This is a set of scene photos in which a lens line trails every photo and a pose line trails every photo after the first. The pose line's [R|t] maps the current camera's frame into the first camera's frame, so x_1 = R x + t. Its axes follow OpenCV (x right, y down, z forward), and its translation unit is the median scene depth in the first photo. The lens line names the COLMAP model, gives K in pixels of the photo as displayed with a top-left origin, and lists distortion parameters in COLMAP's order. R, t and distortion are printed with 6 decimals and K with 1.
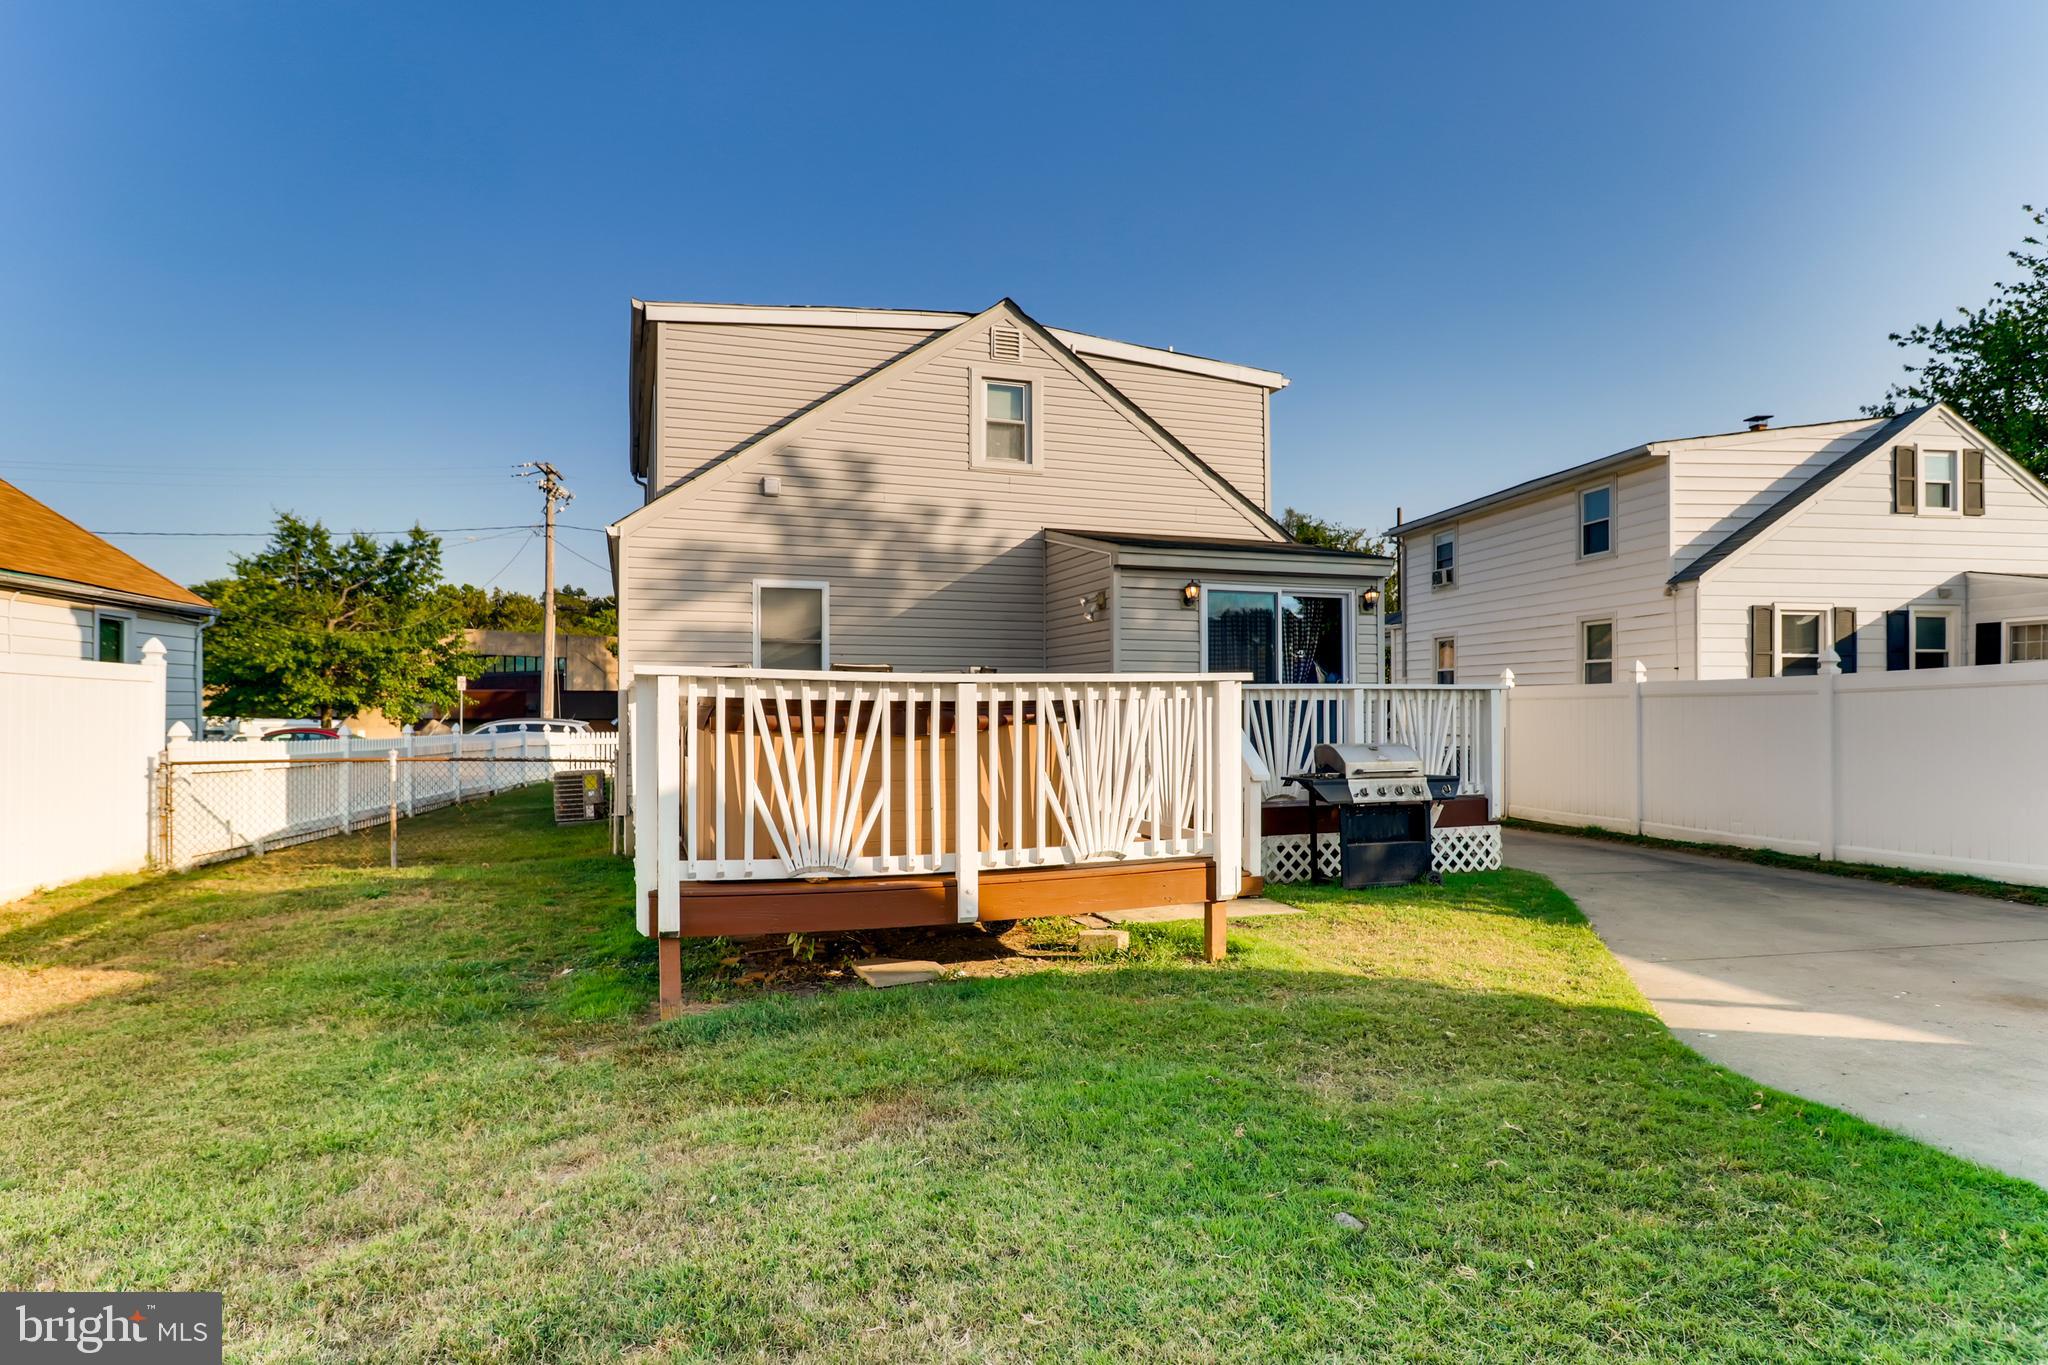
lens RADIAL K [[1110.9, 0, 1022.8], [0, 1110.9, 707.7], [0, 0, 1]] dist [0.002059, -0.001721]
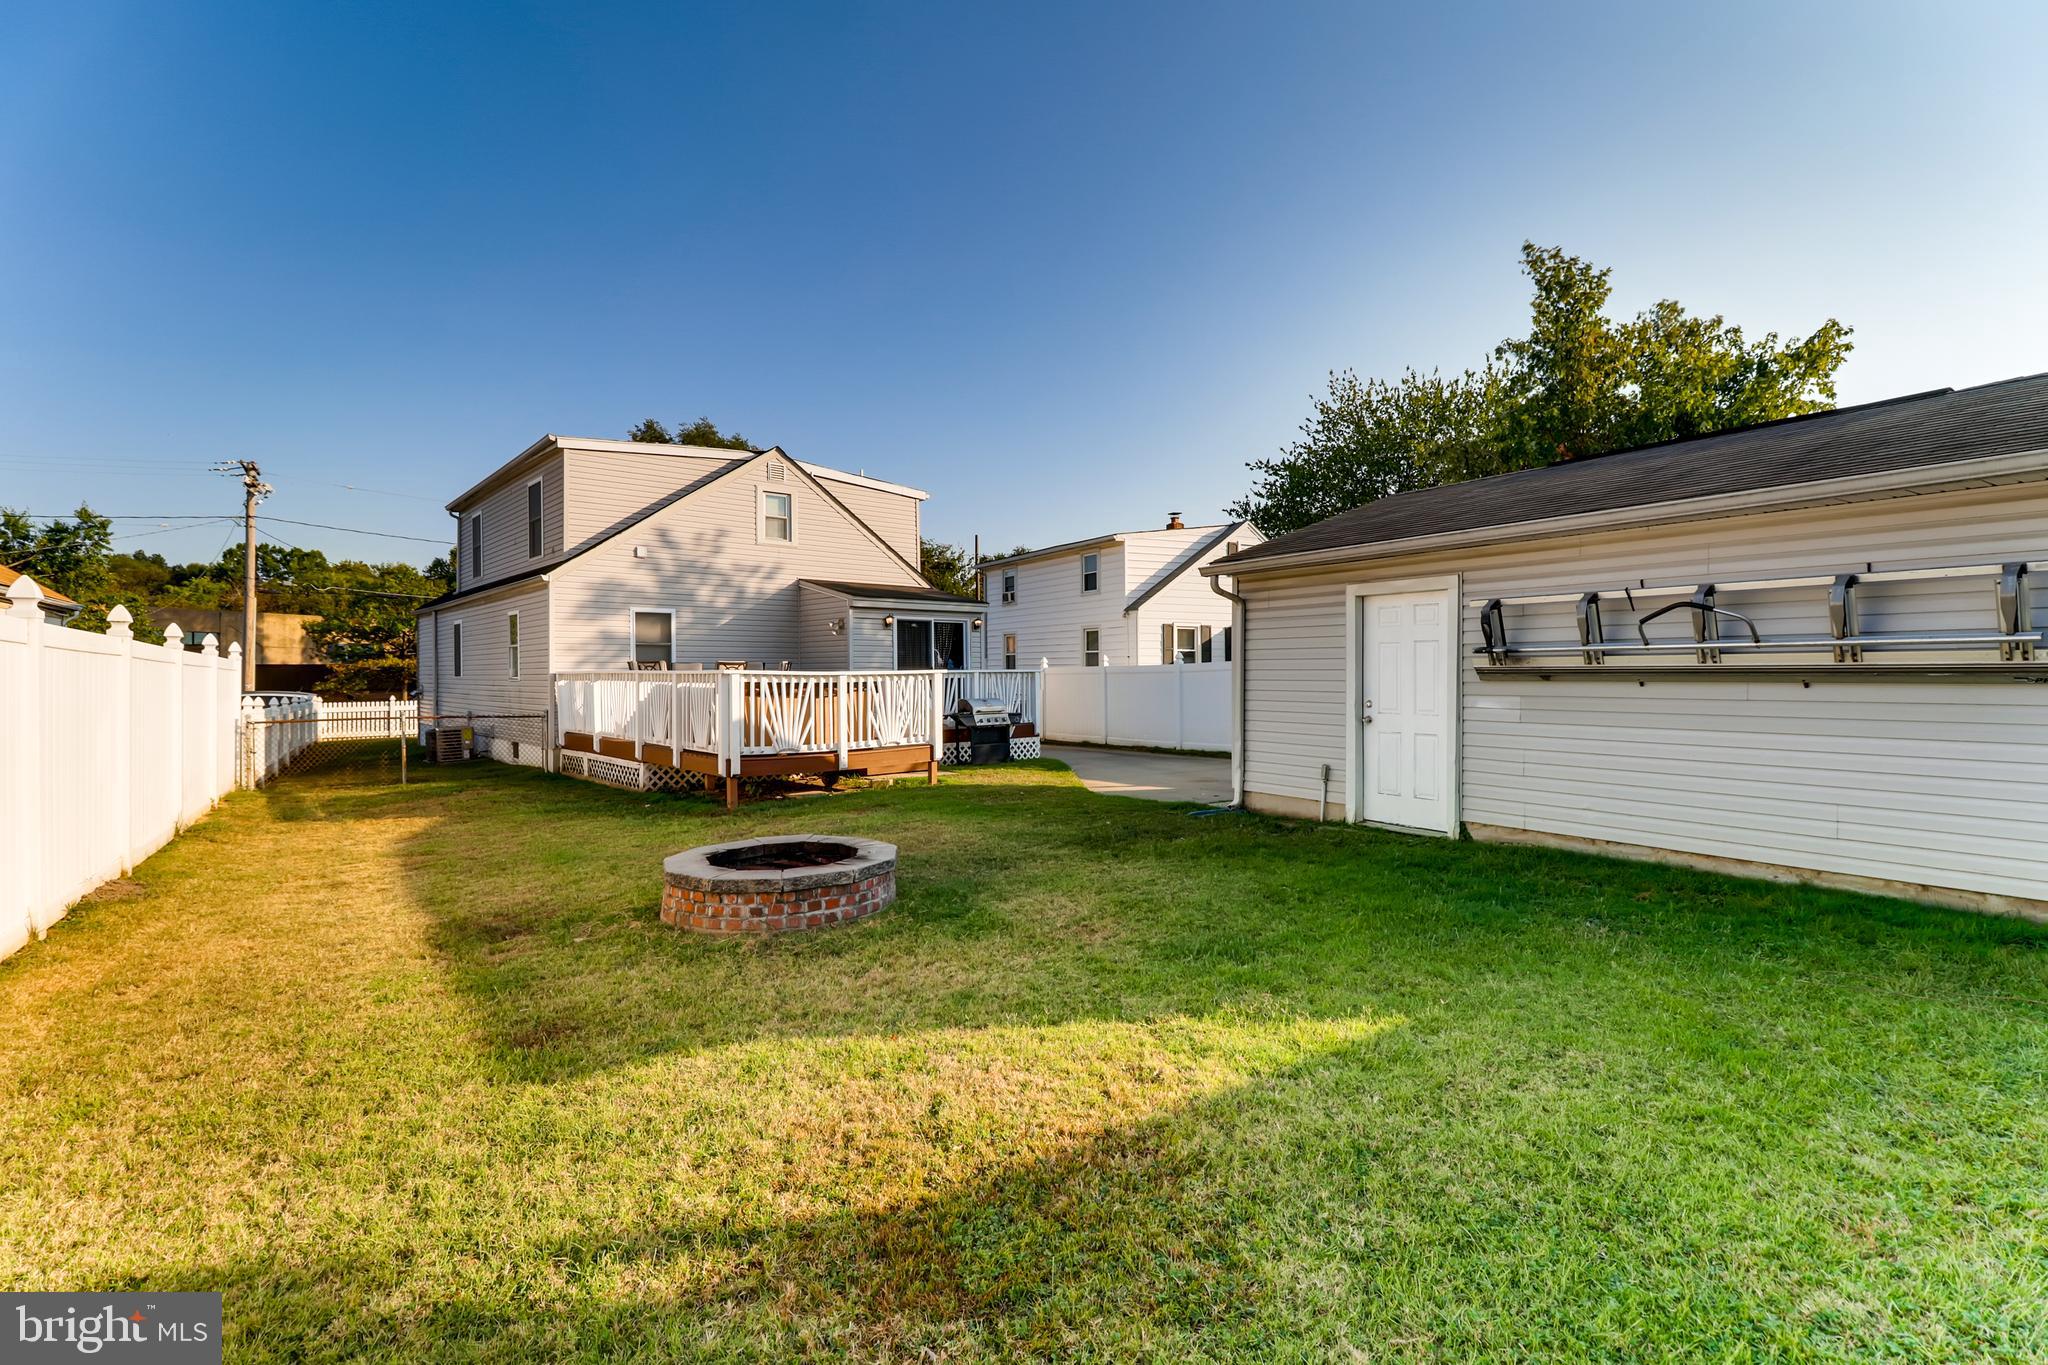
lens RADIAL K [[943.5, 0, 1027.7], [0, 943.5, 665.6], [0, 0, 1]] dist [0.021322, -0.013877]
pose [[0.925595, -0.001495, 0.378513, -0.223904], [0.005313, 0.999945, -0.009043, -0.010560], [-0.378479, 0.010381, 0.925552, -0.541372]]
